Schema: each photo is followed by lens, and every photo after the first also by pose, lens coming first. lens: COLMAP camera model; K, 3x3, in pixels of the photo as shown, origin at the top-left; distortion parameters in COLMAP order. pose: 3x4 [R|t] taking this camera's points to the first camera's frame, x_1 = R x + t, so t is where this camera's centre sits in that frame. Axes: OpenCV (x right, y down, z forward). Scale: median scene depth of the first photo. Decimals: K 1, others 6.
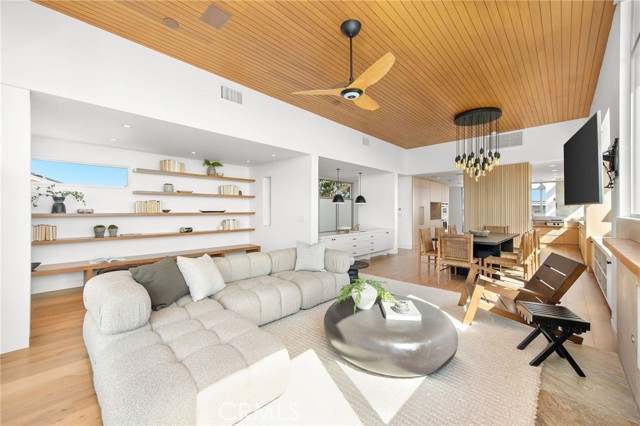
lens RADIAL K [[255.9, 0, 318.8], [0, 255.9, 210.3], [0, 0, 1]] dist [0.000334, 0.000051]
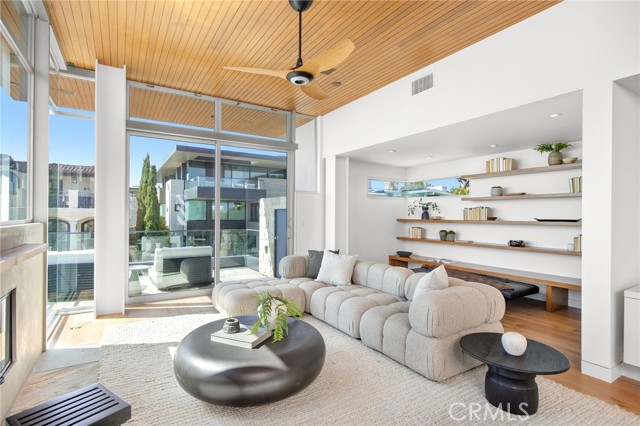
lens RADIAL K [[317.2, 0, 318.7], [0, 317.2, 214.5], [0, 0, 1]] dist [0.001824, -0.000166]
pose [[-0.246492, -0.004707, -0.969133, 0.665517], [-0.003225, 0.999987, -0.004037, -0.005366], [0.969140, 0.002131, -0.246504, 0.789982]]
